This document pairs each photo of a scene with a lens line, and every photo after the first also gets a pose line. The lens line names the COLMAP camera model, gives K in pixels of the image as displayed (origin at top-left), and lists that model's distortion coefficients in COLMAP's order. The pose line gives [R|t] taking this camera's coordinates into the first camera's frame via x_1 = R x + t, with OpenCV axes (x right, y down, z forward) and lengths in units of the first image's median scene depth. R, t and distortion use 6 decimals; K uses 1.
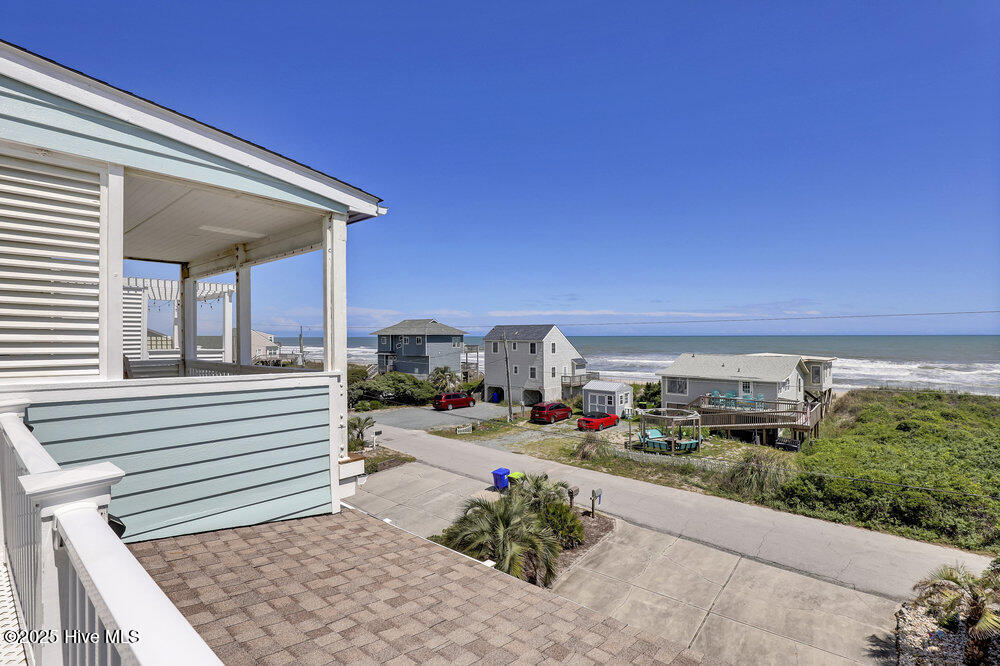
lens RADIAL K [[471.5, 0, 500.0], [0, 471.5, 333.0], [0, 0, 1]] dist [-0.029185, 0.000290]
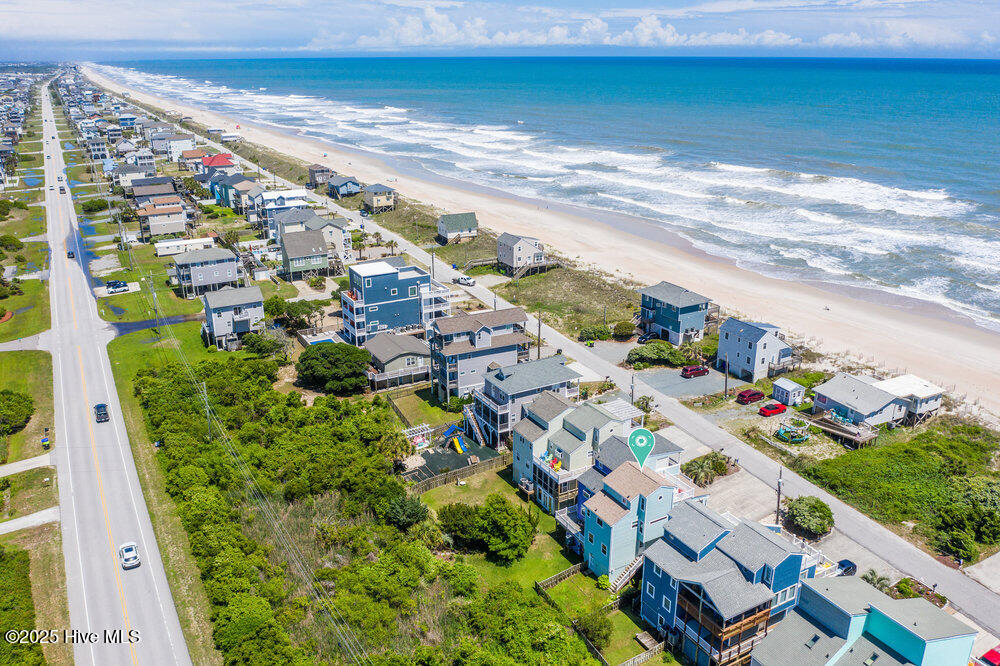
lens RADIAL K [[784.2, 0, 500.0], [0, 784.2, 333.0], [0, 0, 1]] dist [0.037100, -0.000908]
pose [[0.937986, 0.120029, -0.325232, 0.161342], [0.000830, 0.937369, 0.348338, -1.088445], [0.346673, -0.327006, 0.879139, -1.851028]]
